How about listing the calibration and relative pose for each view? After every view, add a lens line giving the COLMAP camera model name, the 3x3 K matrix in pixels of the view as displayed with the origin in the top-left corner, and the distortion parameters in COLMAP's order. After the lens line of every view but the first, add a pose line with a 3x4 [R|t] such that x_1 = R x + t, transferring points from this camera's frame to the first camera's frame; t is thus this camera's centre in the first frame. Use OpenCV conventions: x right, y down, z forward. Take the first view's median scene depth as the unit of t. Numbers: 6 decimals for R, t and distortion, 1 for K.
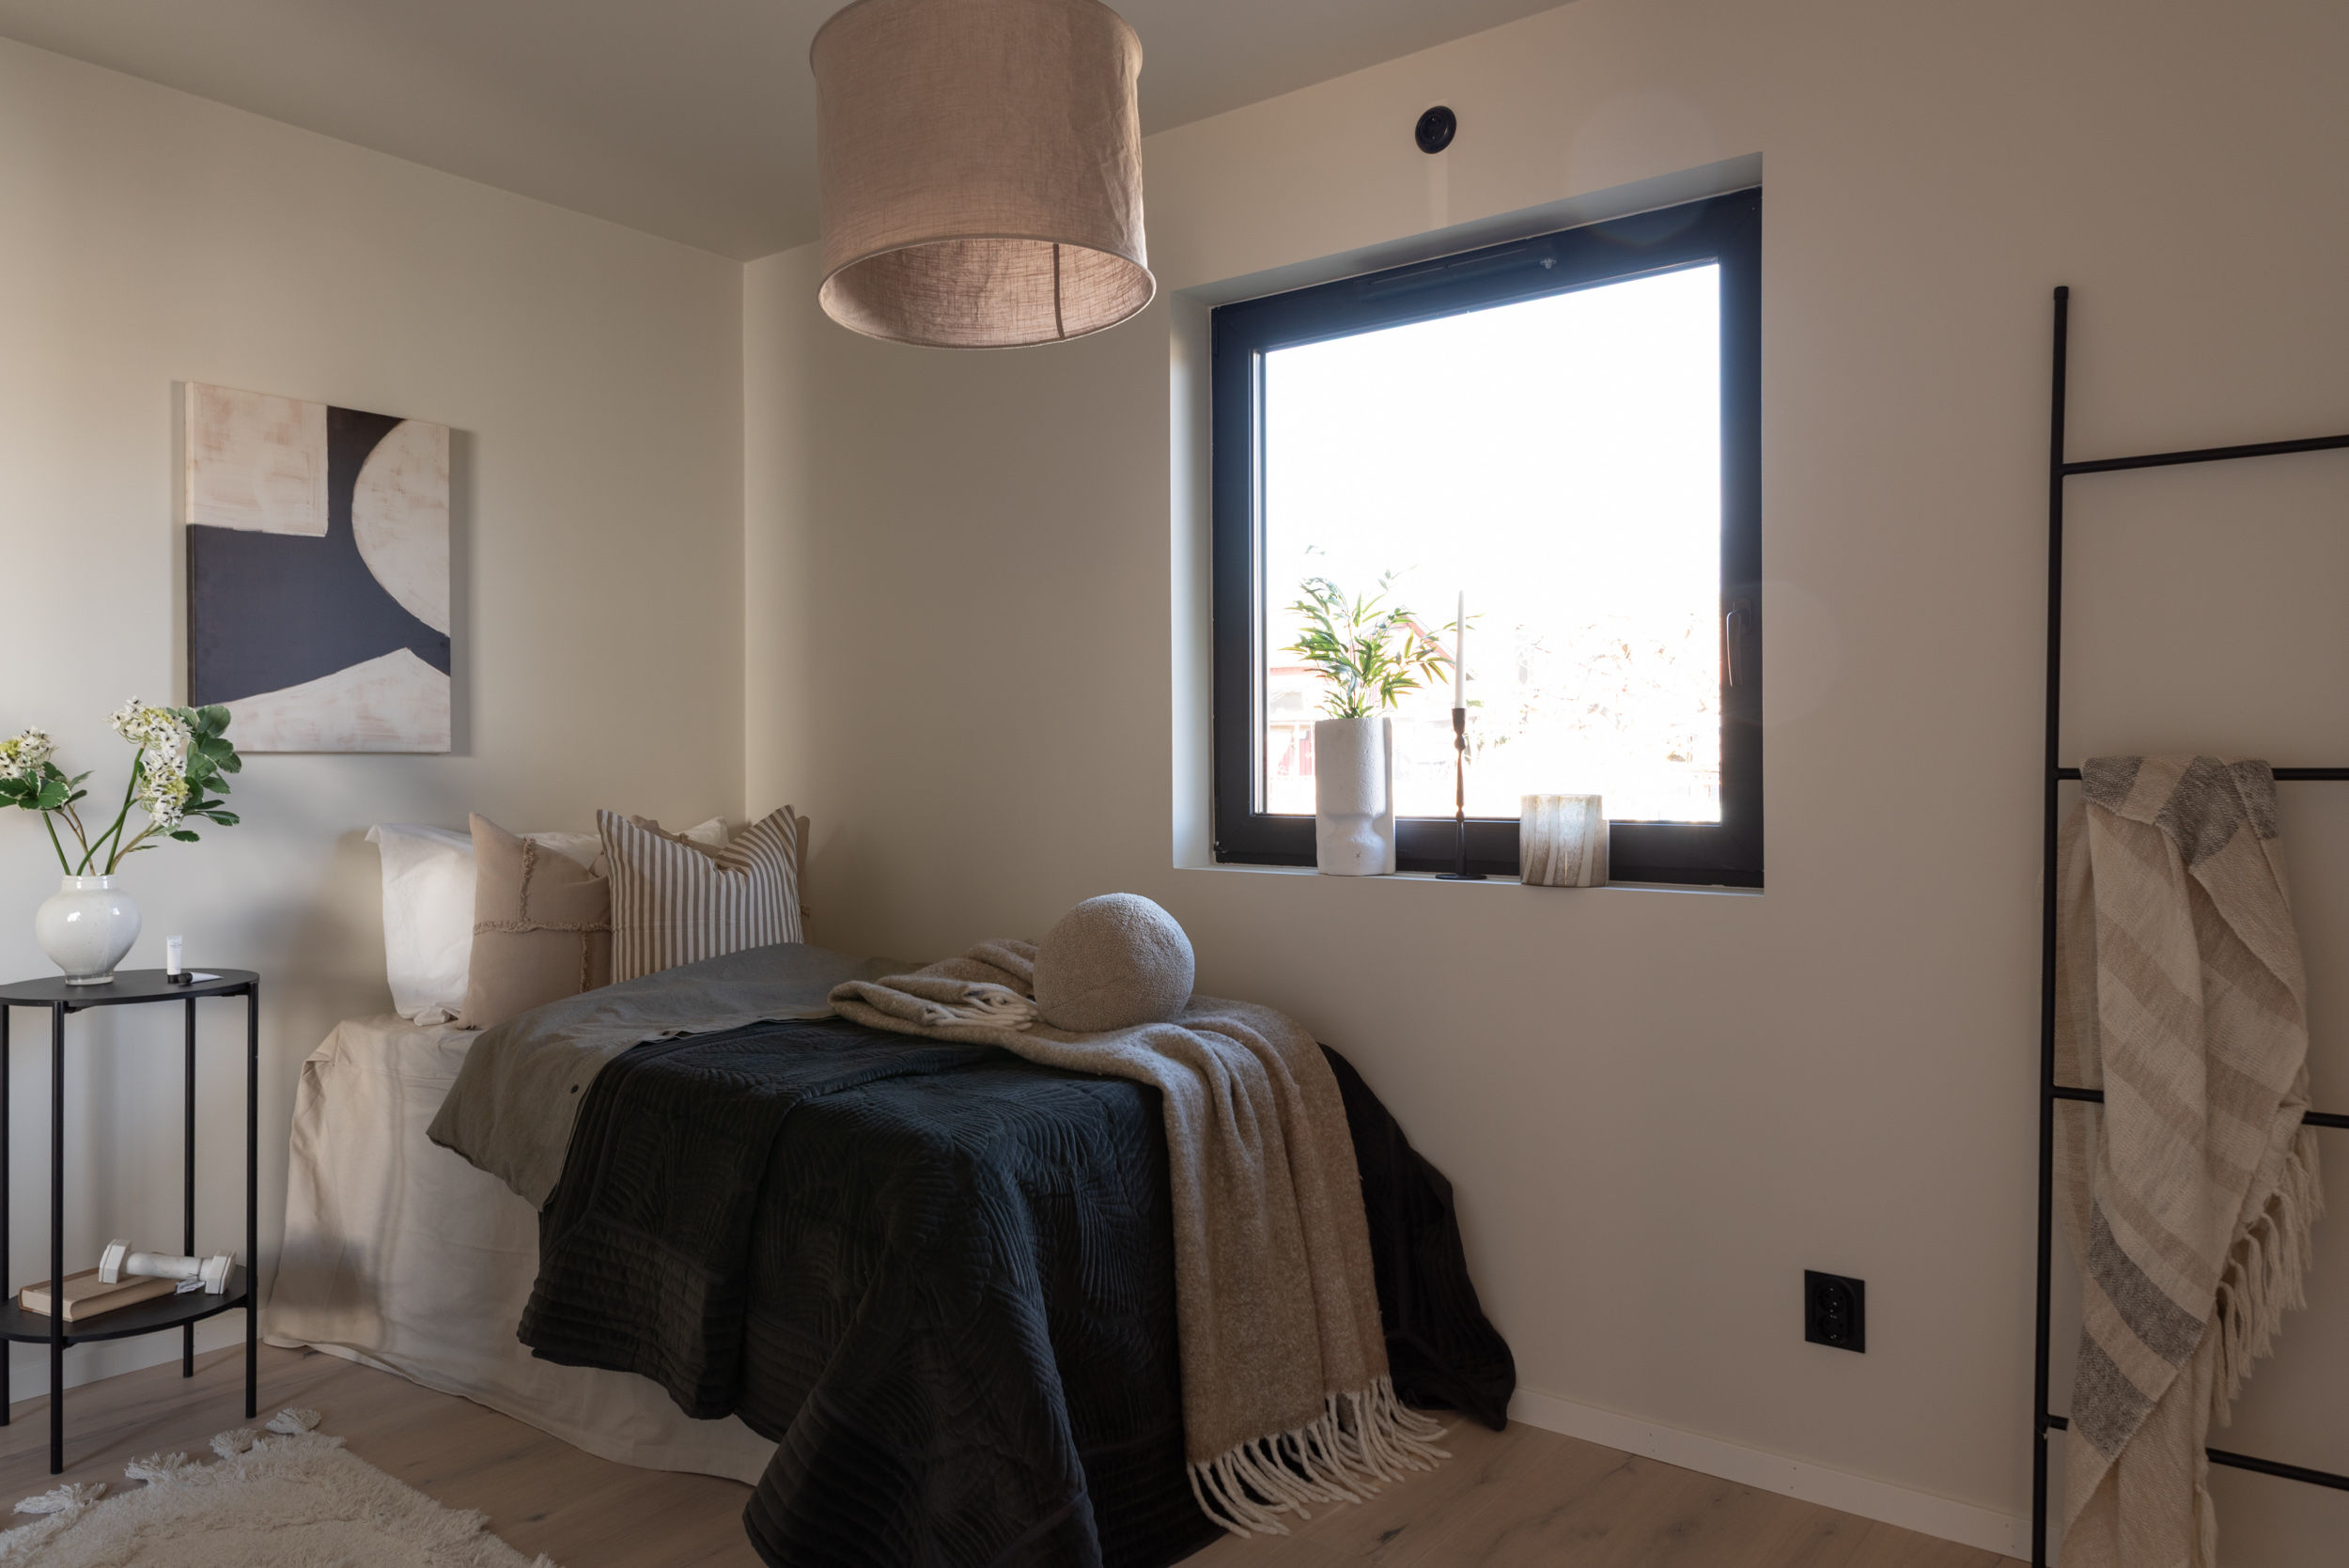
lens RADIAL K [[1590.7, 0, 1166.3], [0, 1590.7, 780.9], [0, 0, 1]] dist [0.005250, 0.002924]
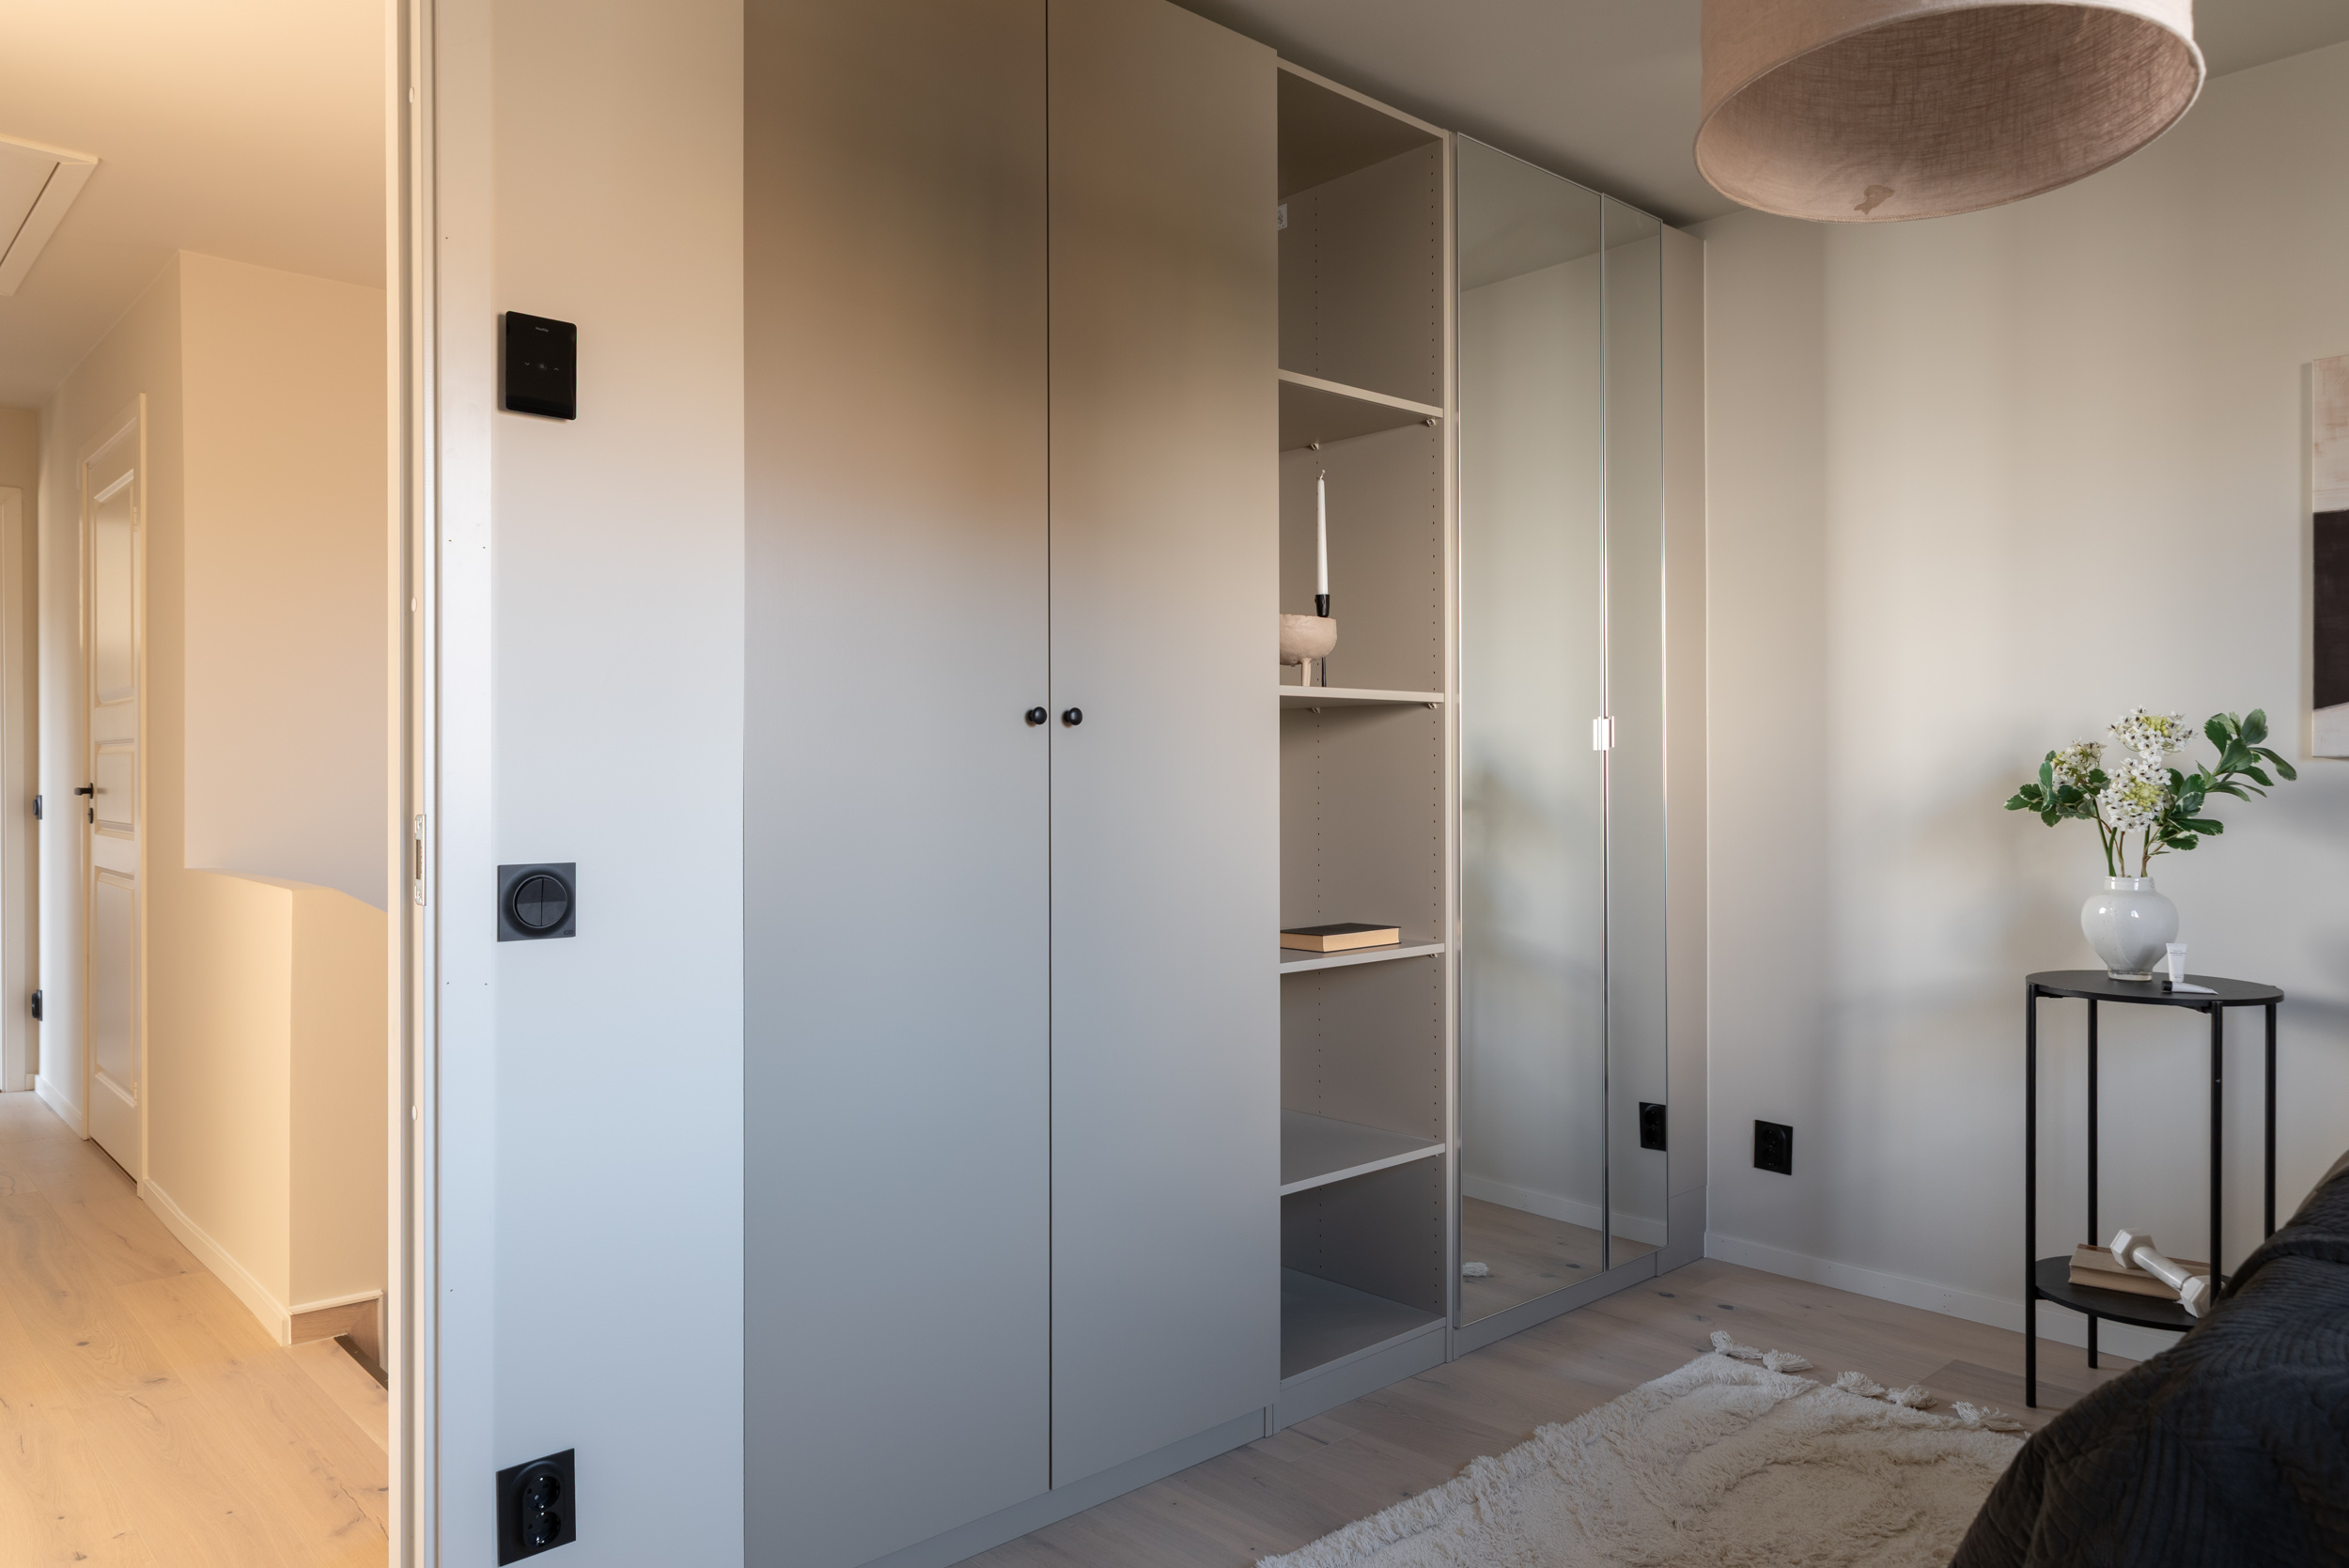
lens RADIAL K [[1590.7, 0, 1166.3], [0, 1590.7, 780.9], [0, 0, 1]] dist [0.005250, 0.002924]
pose [[-0.164943, 0.001103, -0.986302, 0.468354], [-0.004328, 0.999989, 0.001842, -0.003283], [0.986294, 0.004572, -0.164937, 0.545801]]
